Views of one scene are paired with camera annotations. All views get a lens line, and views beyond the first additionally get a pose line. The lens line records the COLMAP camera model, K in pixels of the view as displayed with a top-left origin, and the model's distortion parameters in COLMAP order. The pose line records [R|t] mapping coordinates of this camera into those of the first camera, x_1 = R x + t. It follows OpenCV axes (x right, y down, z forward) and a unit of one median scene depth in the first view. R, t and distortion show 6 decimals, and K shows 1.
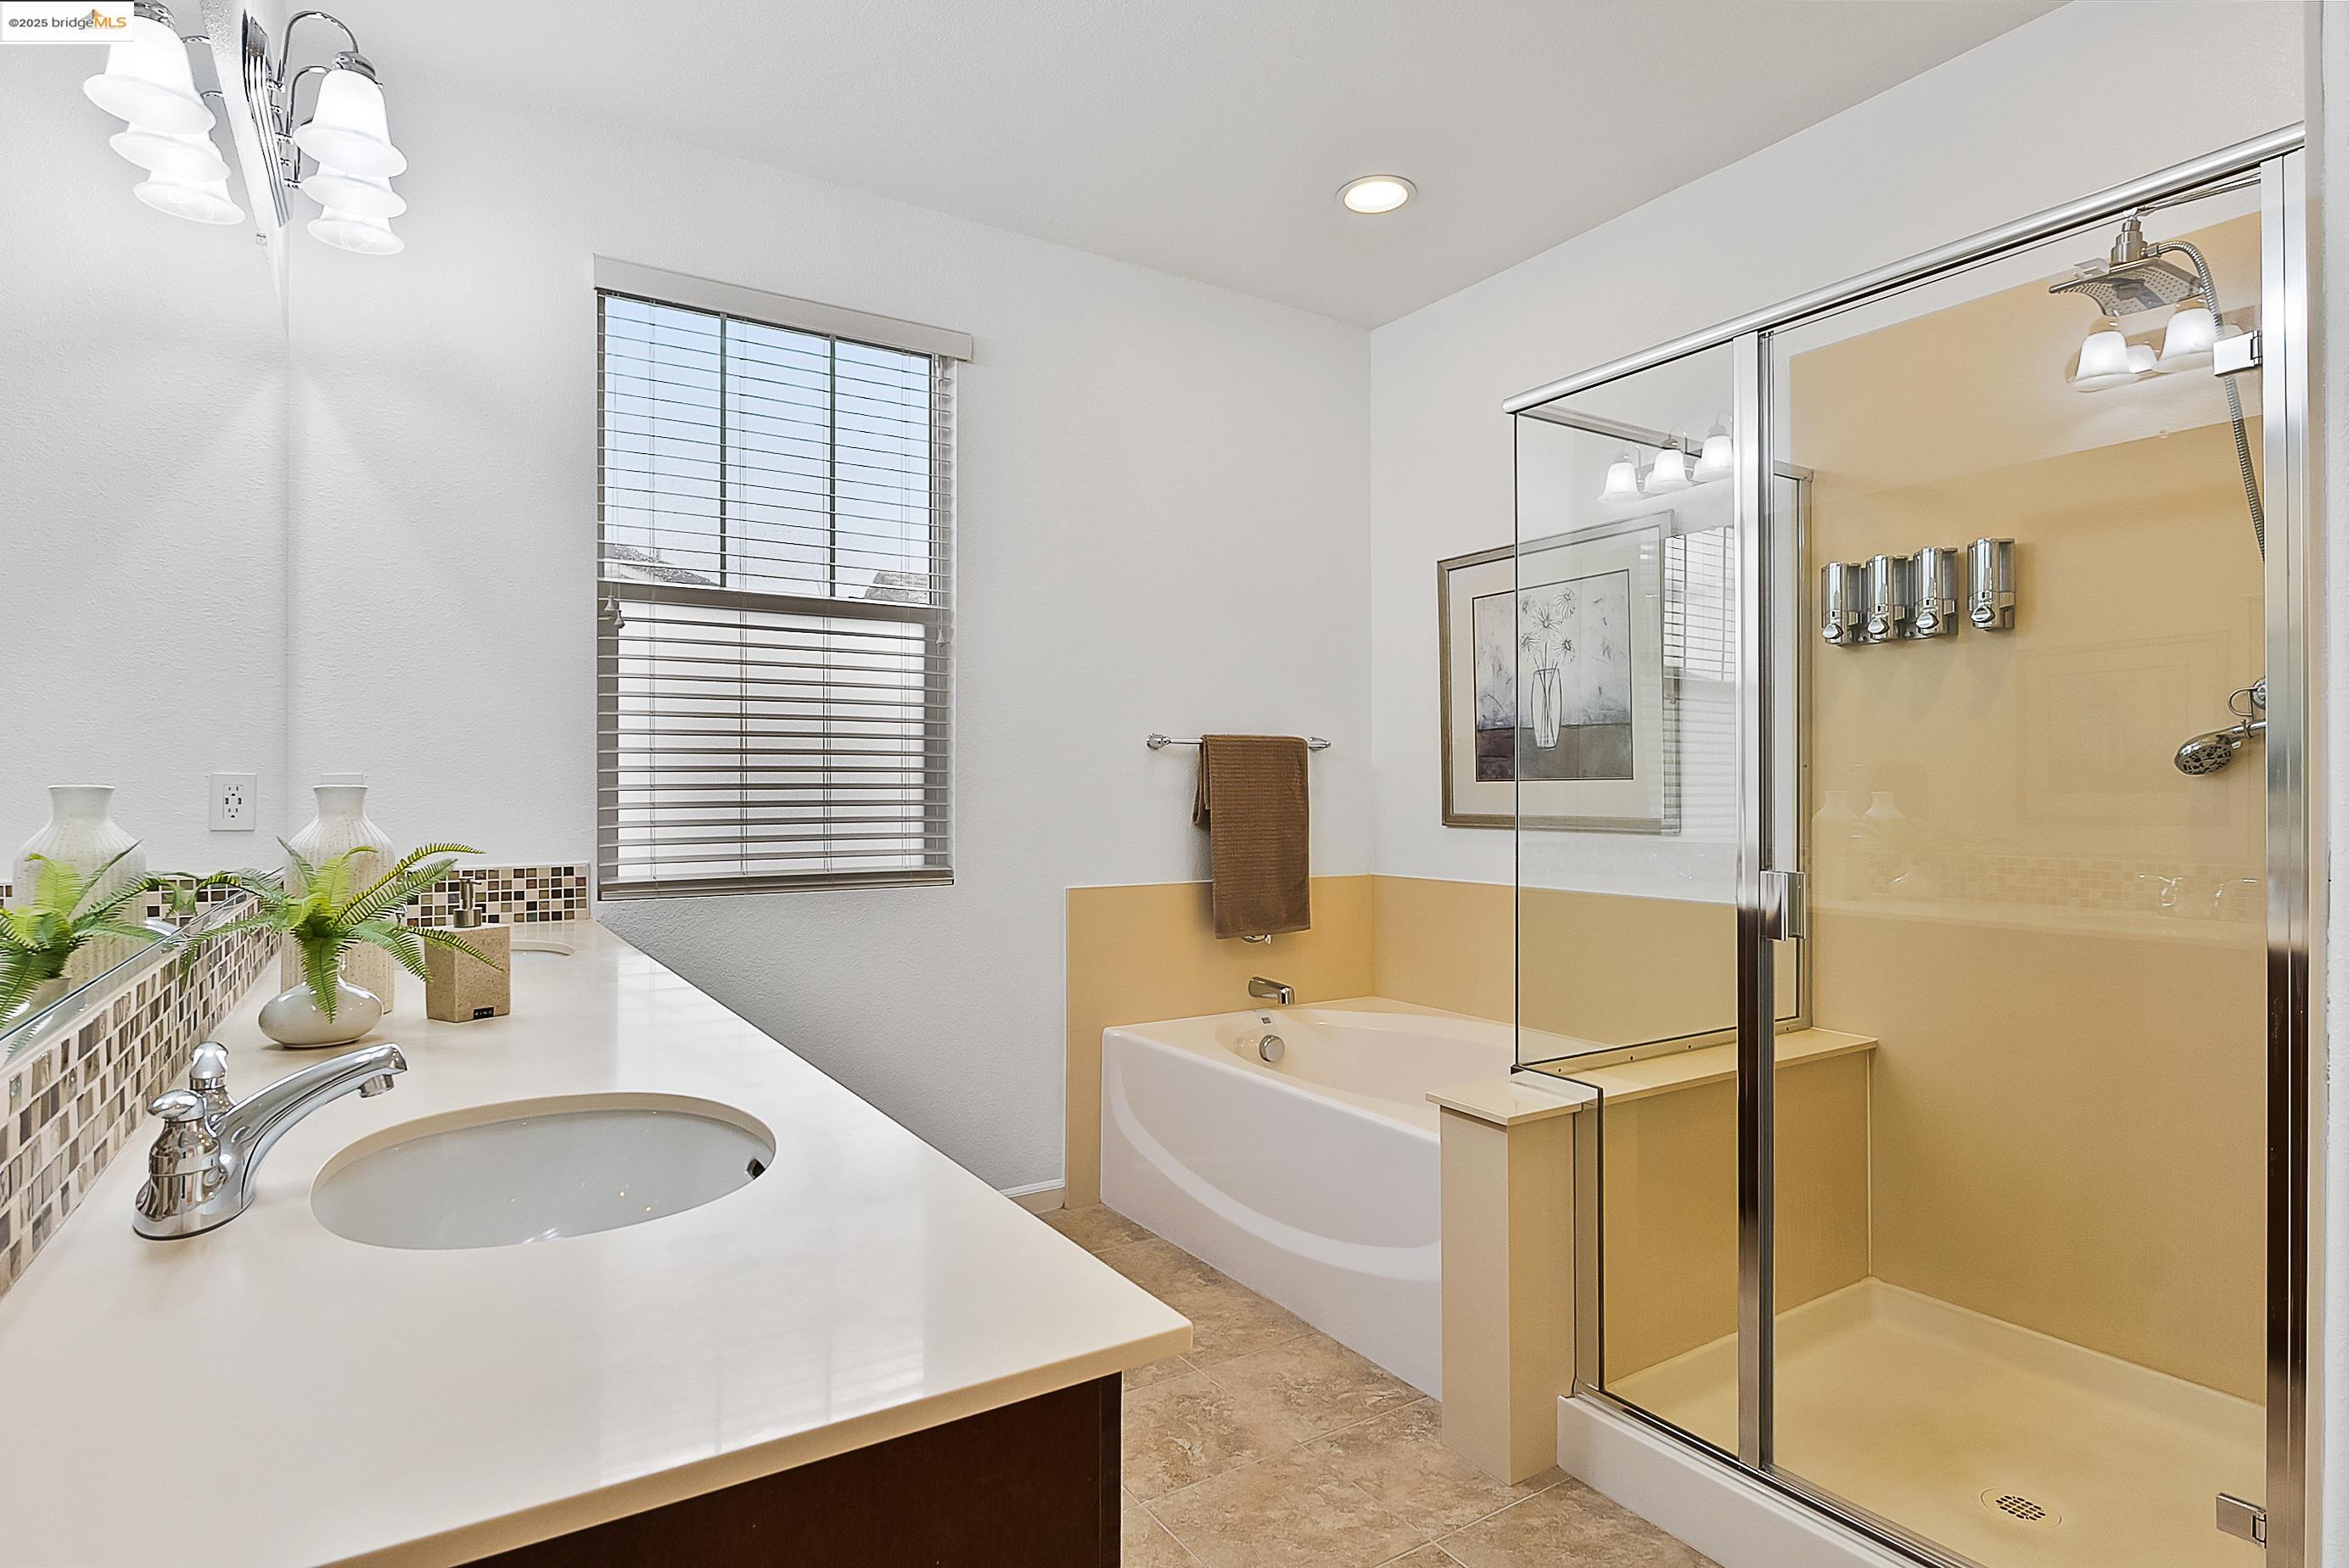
lens RADIAL K [[1219.2, 0, 1161.8], [0, 1219.2, 787.8], [0, 0, 1]] dist [-0.002613, -0.000611]
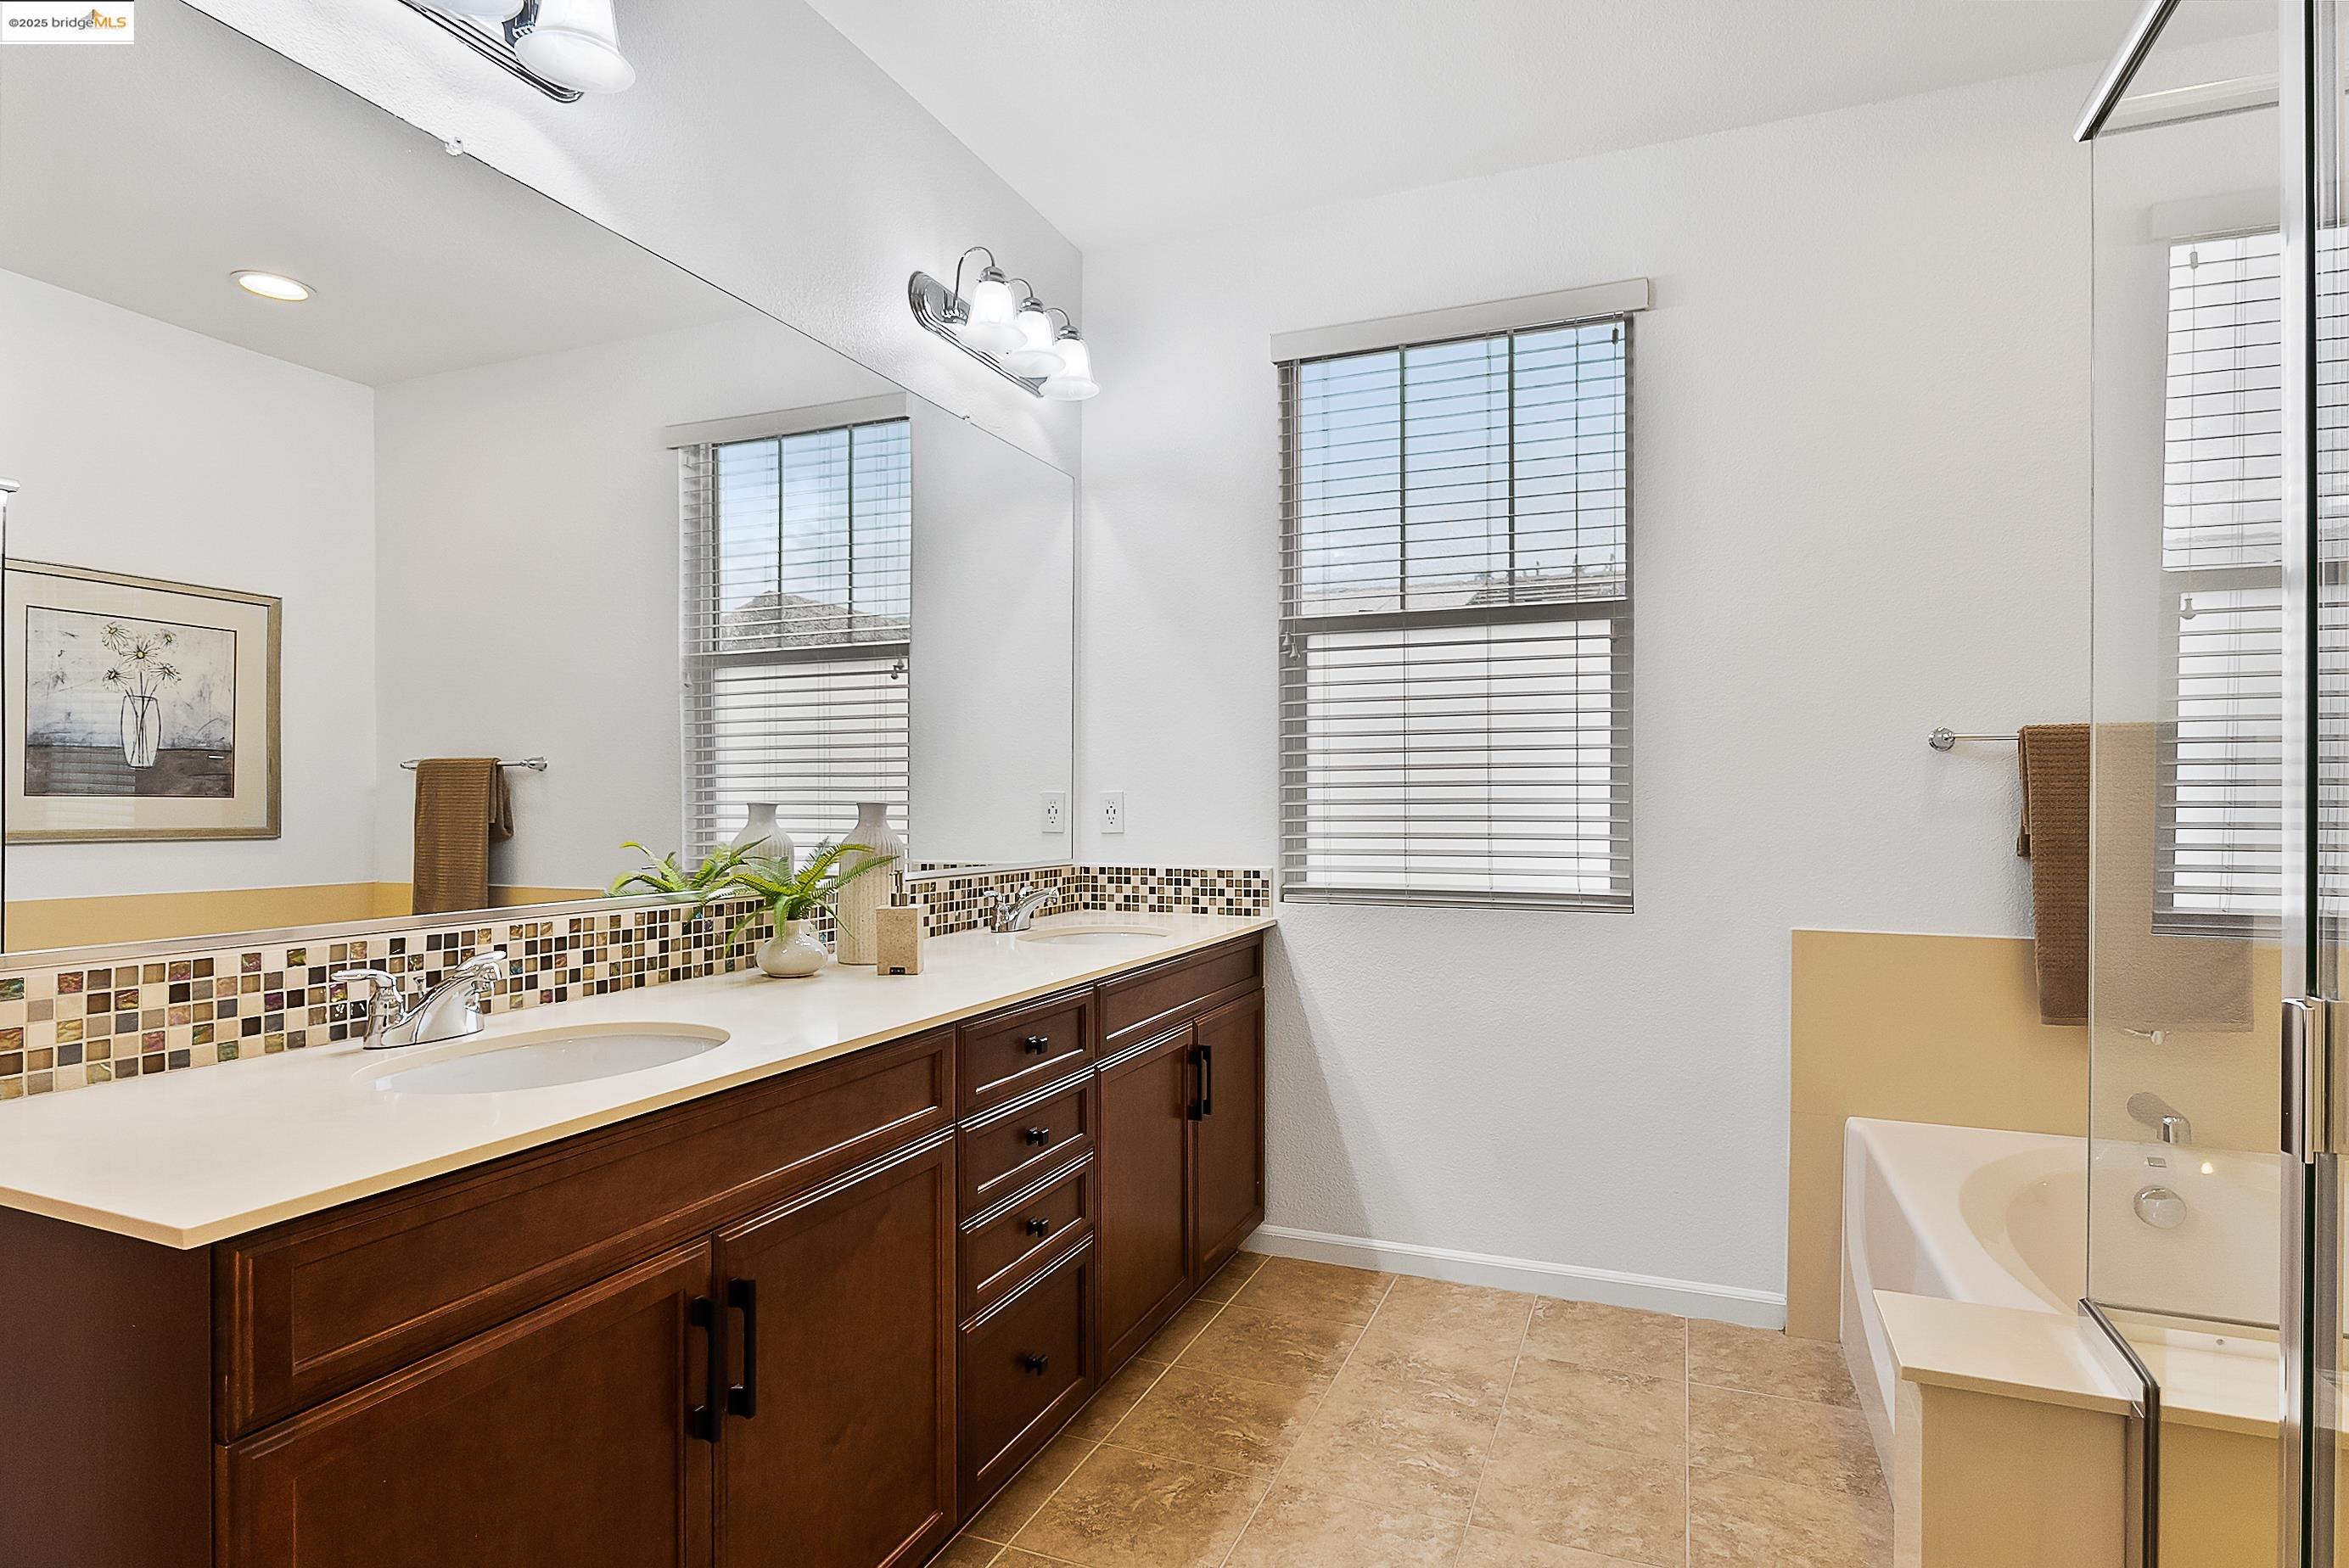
lens RADIAL K [[1219.2, 0, 1169.9], [0, 1219.2, 792.1], [0, 0, 1]] dist [-0.002613, -0.000611]
pose [[0.582839, -0.005306, -0.812571, 0.401101], [-0.001104, 0.999973, -0.007322, -0.000978], [0.812587, 0.005165, 0.582817, 0.256271]]
